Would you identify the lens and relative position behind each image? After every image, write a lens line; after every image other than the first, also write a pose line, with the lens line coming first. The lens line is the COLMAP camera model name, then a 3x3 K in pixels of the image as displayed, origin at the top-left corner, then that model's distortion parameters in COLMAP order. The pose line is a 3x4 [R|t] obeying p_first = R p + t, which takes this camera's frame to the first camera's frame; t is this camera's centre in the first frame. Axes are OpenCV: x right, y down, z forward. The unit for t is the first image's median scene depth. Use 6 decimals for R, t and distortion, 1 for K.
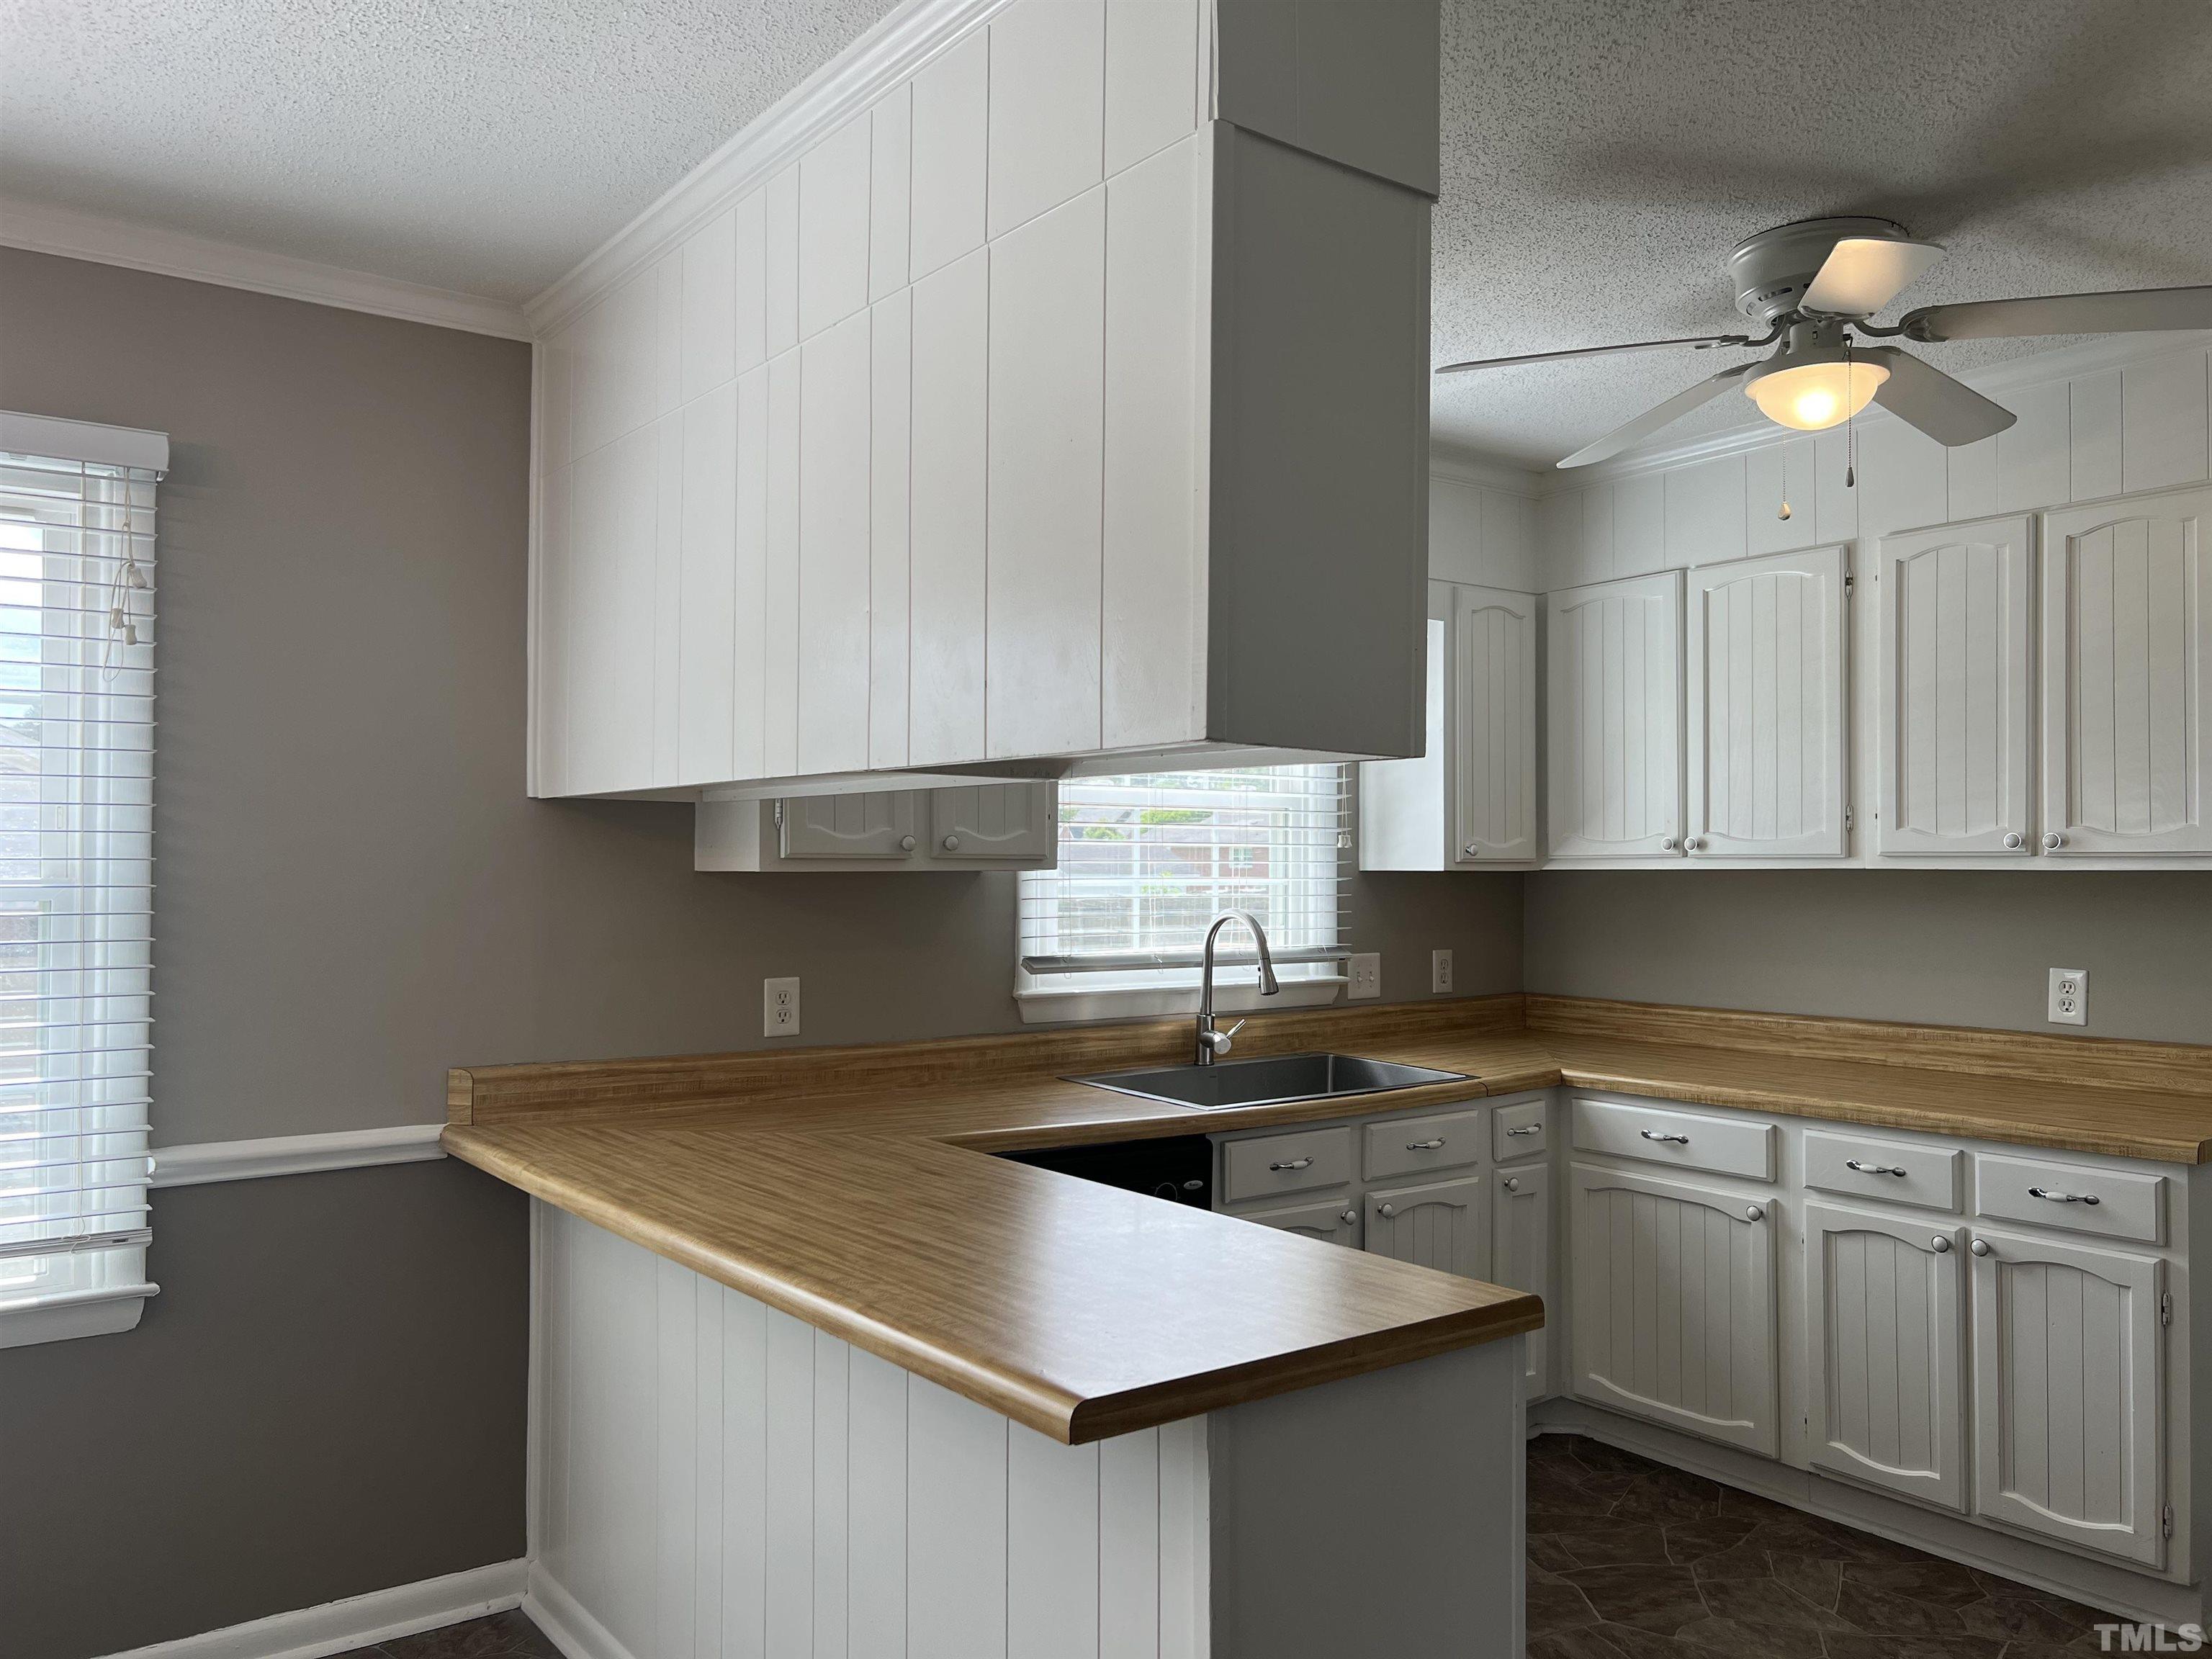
lens RADIAL K [[1700.2, 0, 1111.0], [0, 1700.2, 839.5], [0, 0, 1]] dist [0.071109, -0.066681]
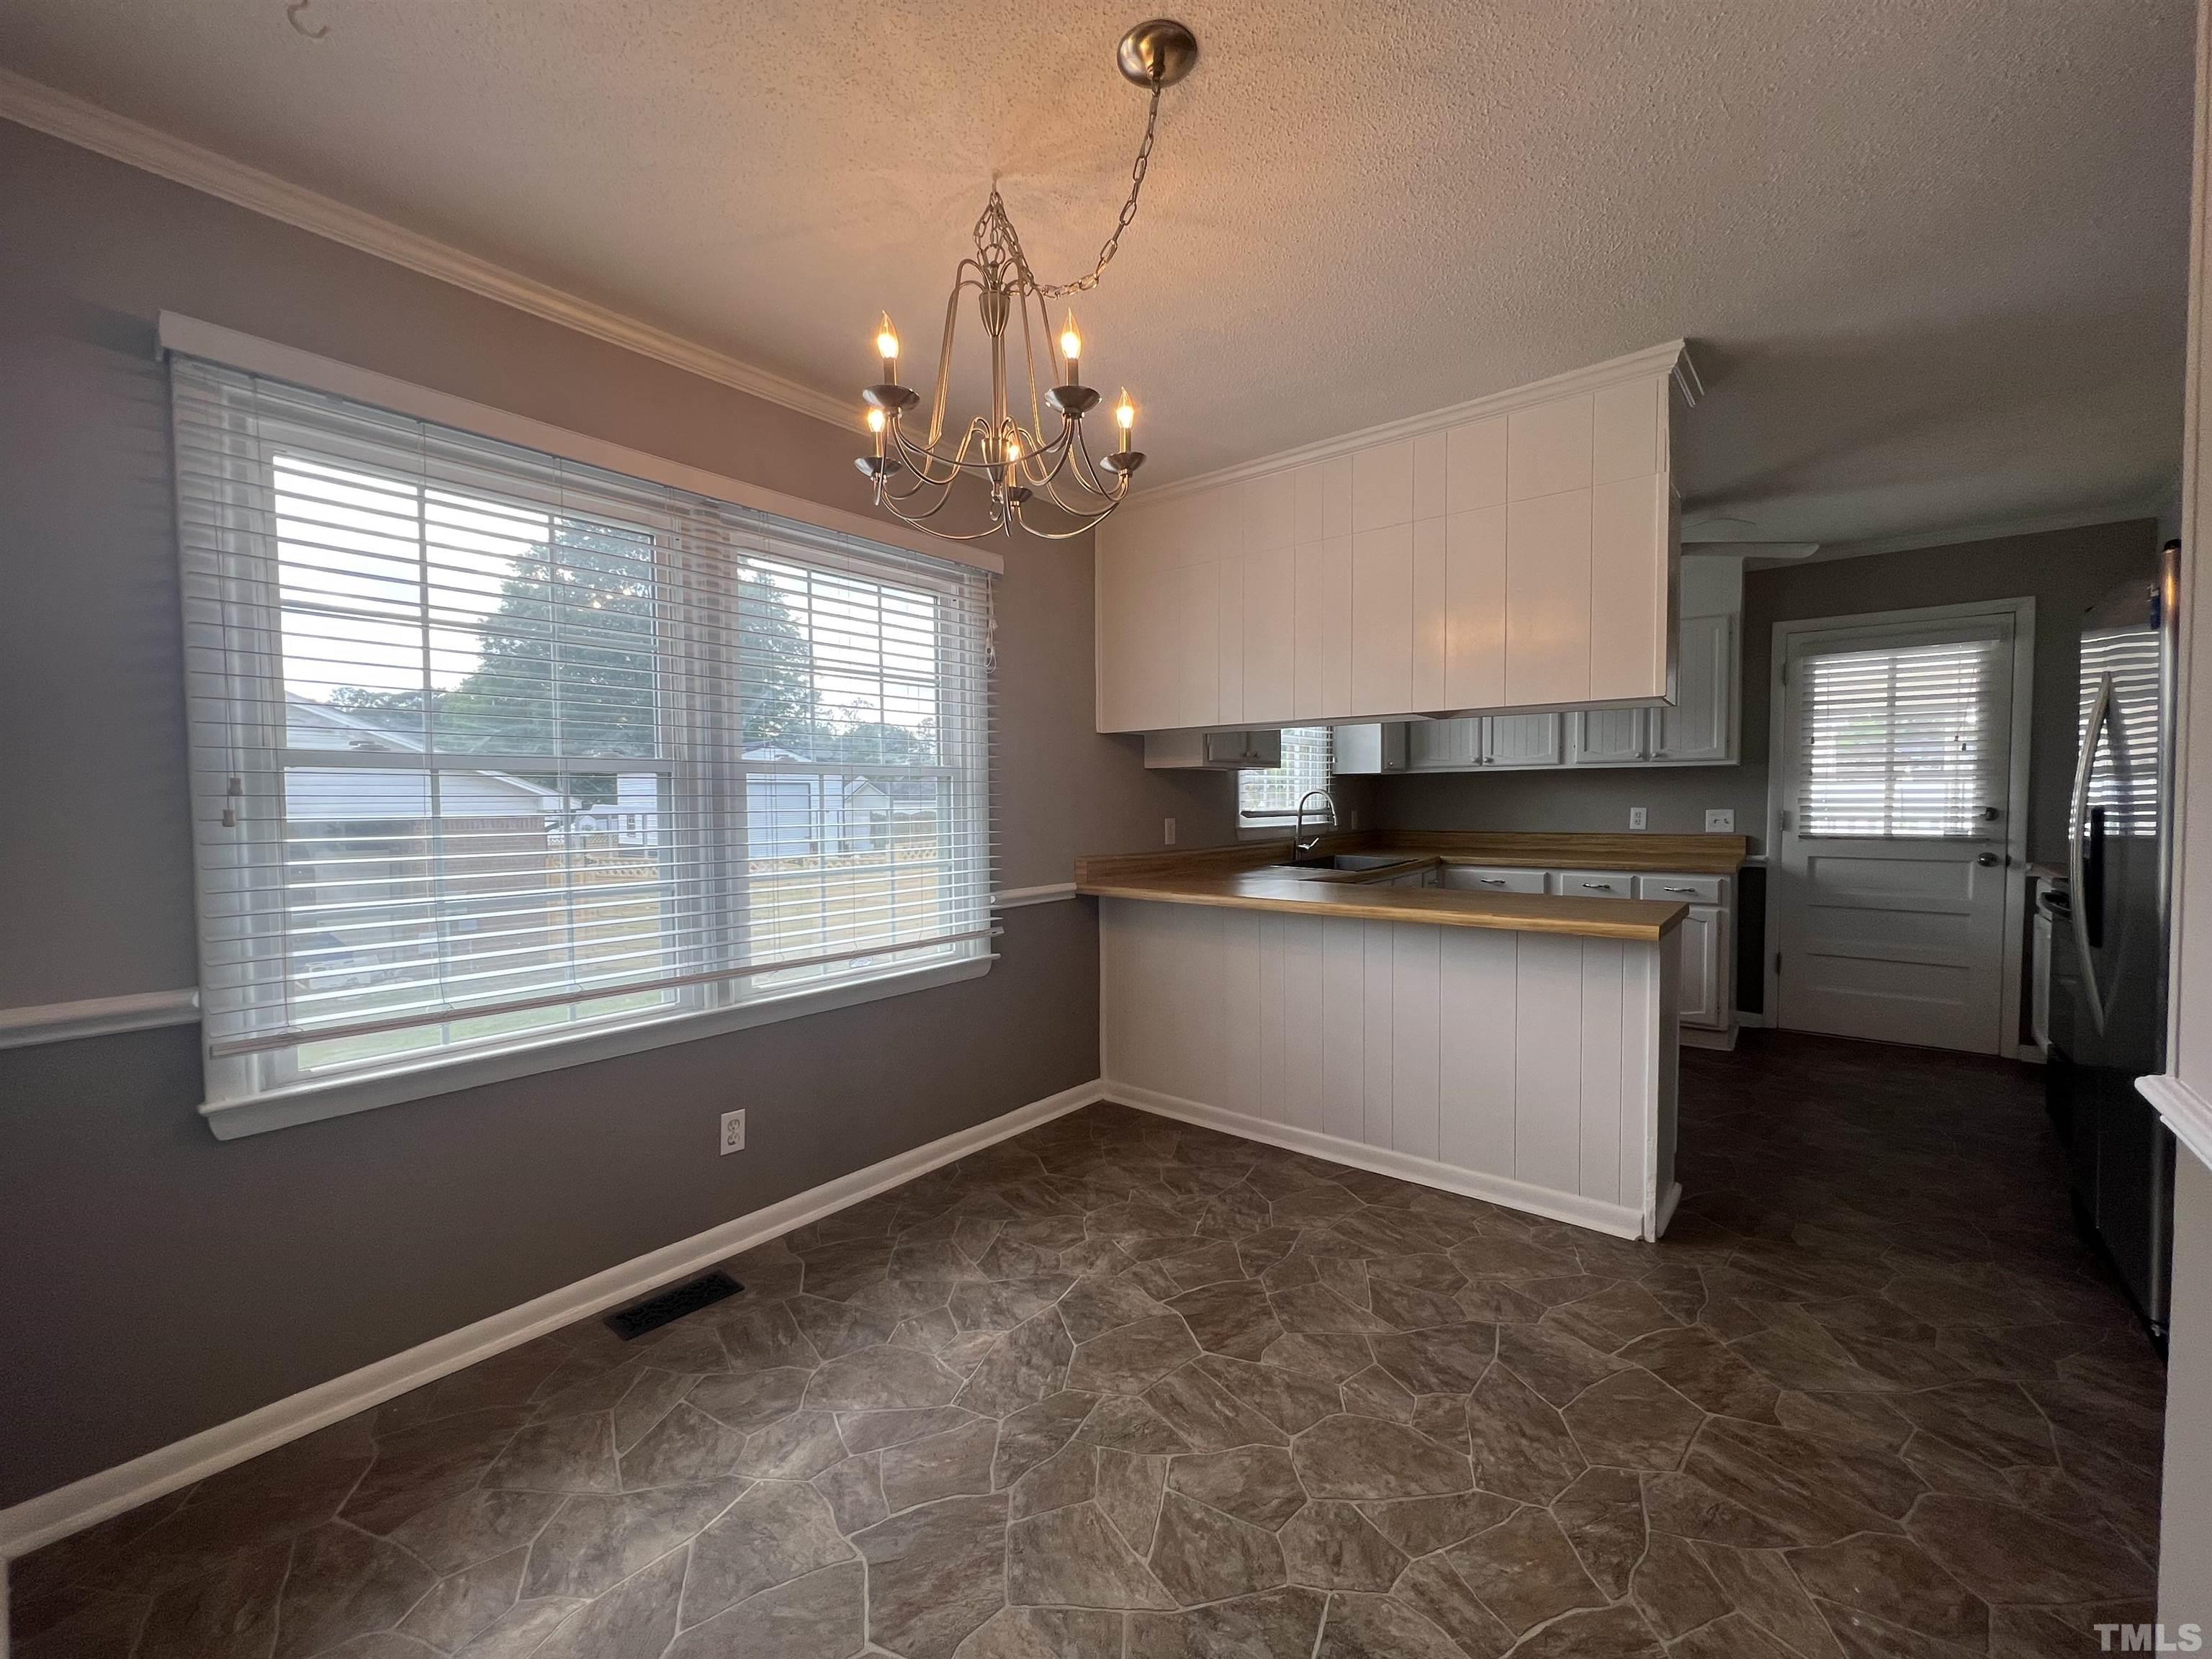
lens RADIAL K [[889.9, 0, 1107.2], [0, 889.9, 830.7], [0, 0, 1]] dist [-0.002166, 0.000424]
pose [[0.971711, -0.019548, 0.235361, -0.497954], [0.007257, 0.998569, 0.052975, 0.033754], [-0.236060, -0.049769, 0.970463, -0.075026]]
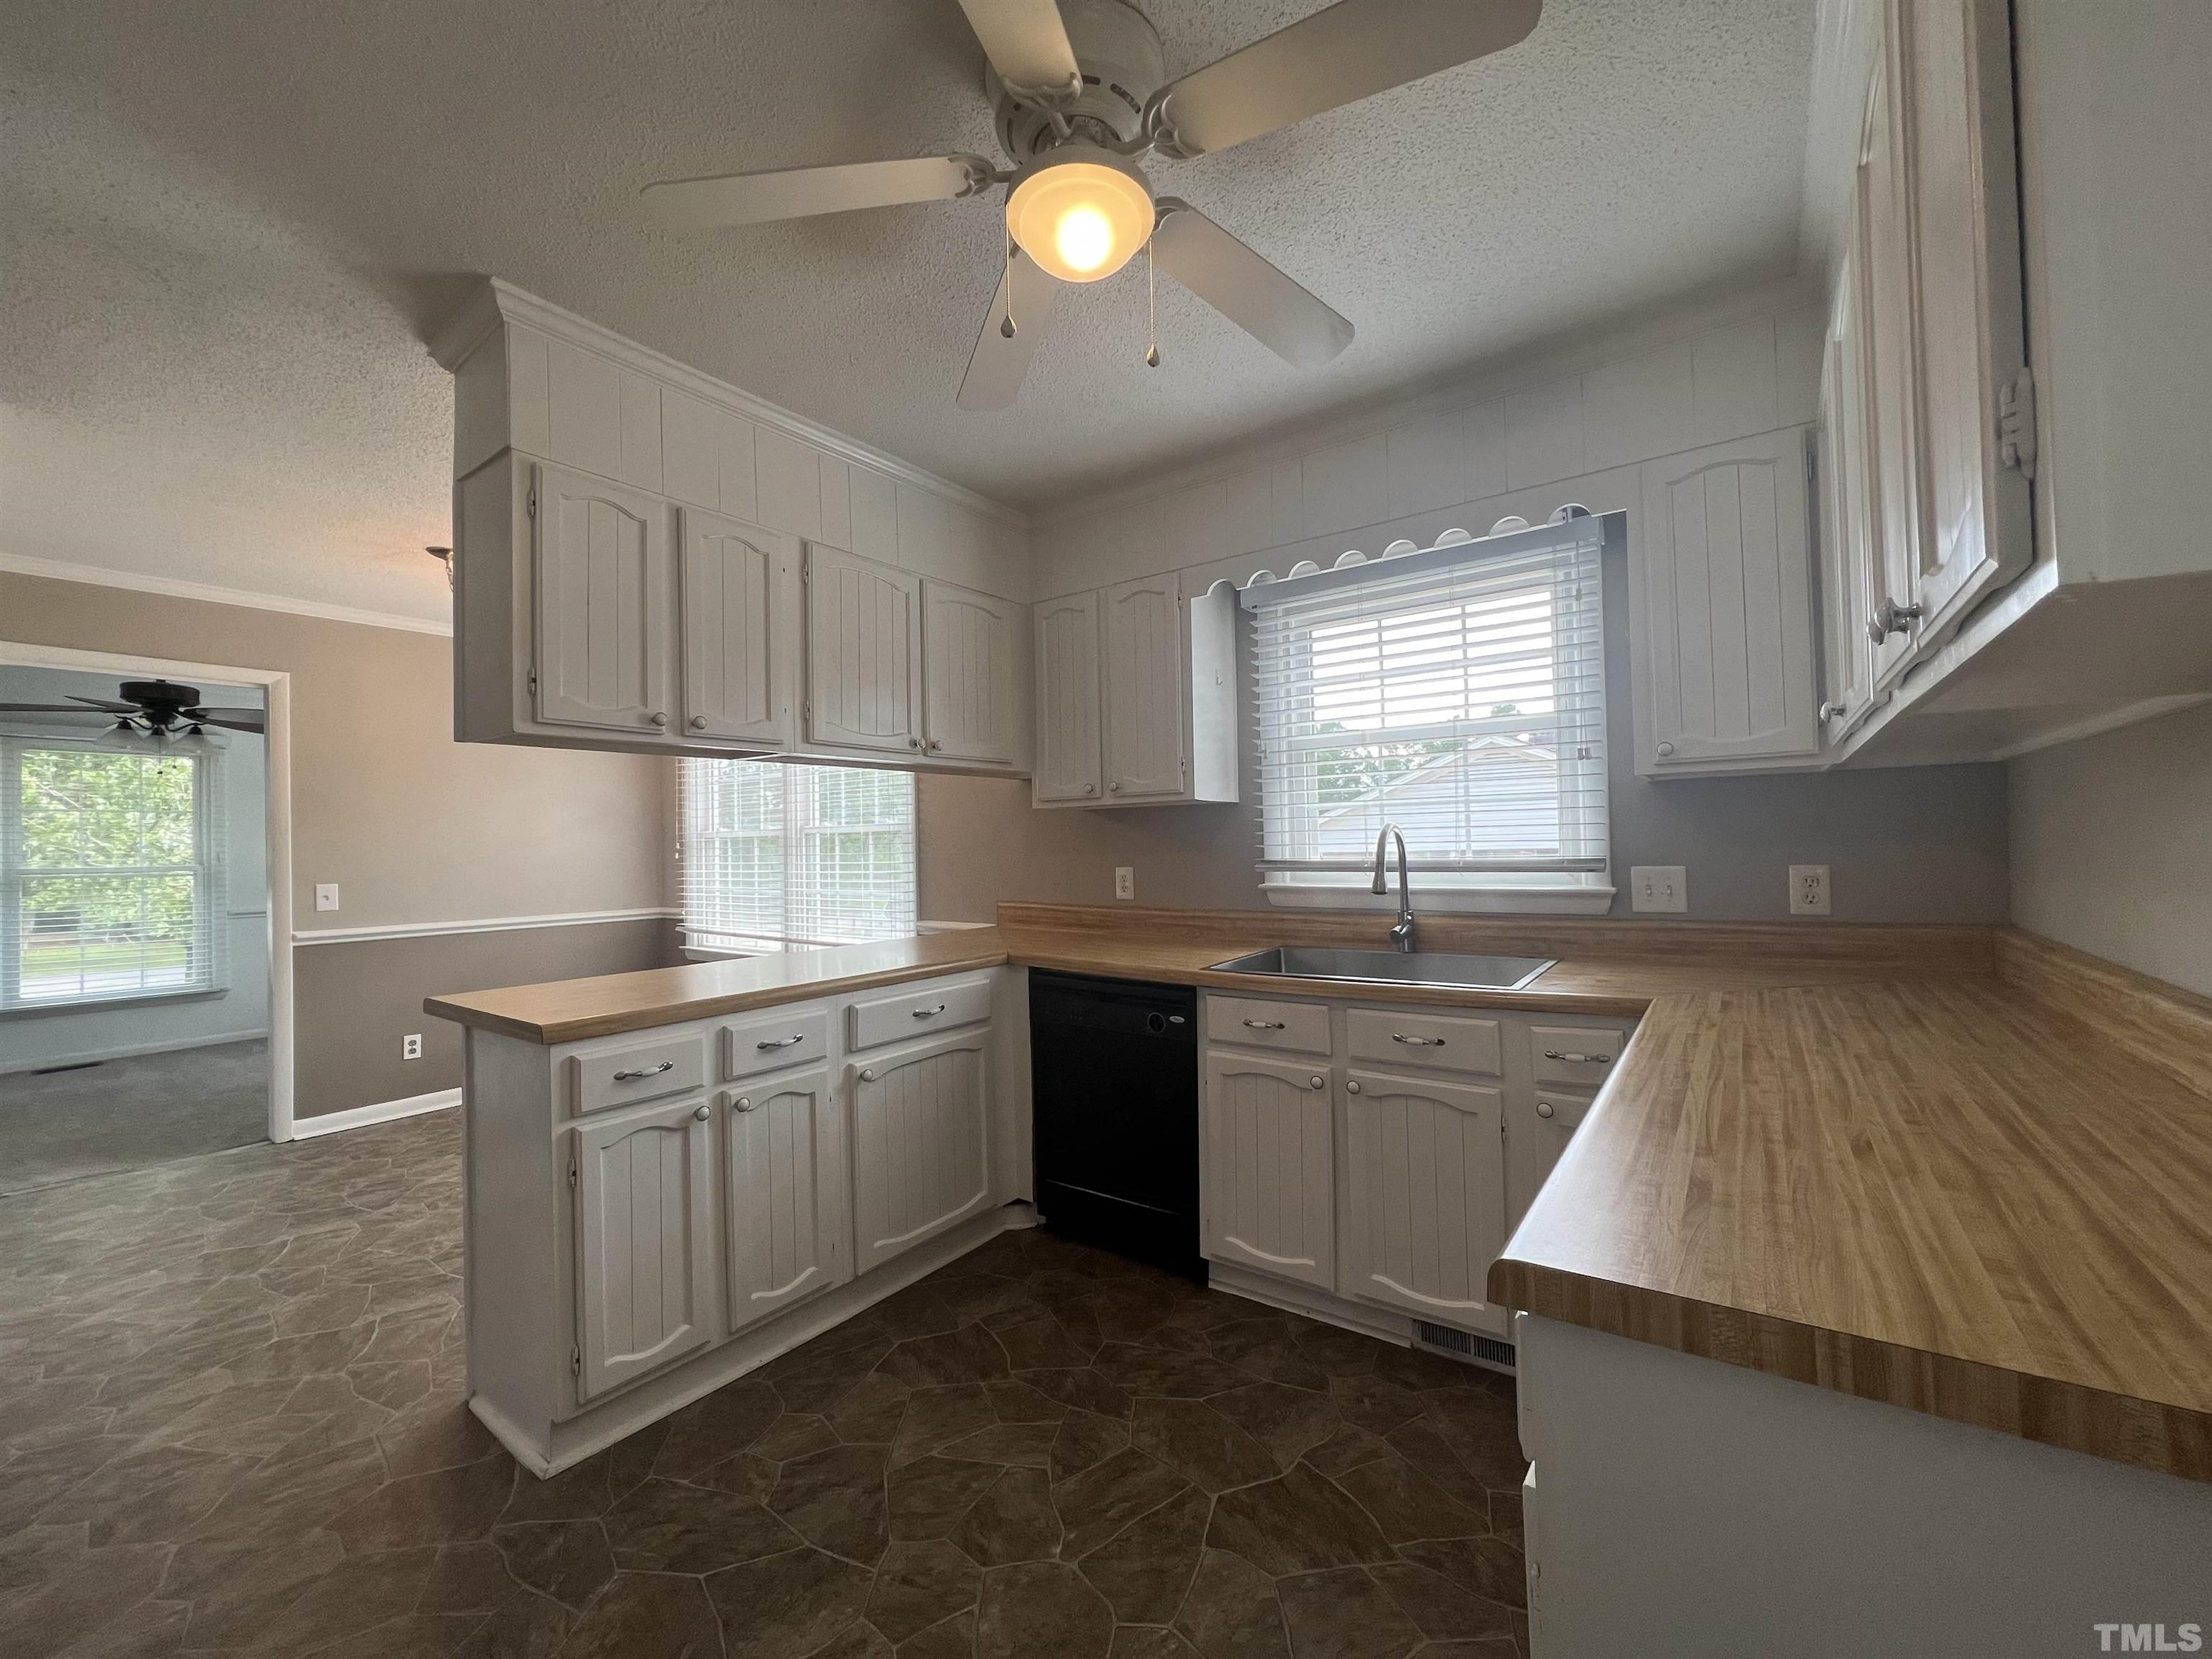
lens RADIAL K [[889.9, 0, 1107.5], [0, 889.9, 824.4], [0, 0, 1]] dist [-0.002166, 0.000424]
pose [[0.281951, -0.028142, -0.959016, 0.655490], [0.038194, 0.999107, -0.018090, 0.048288], [0.958668, -0.031529, 0.282774, 0.665536]]
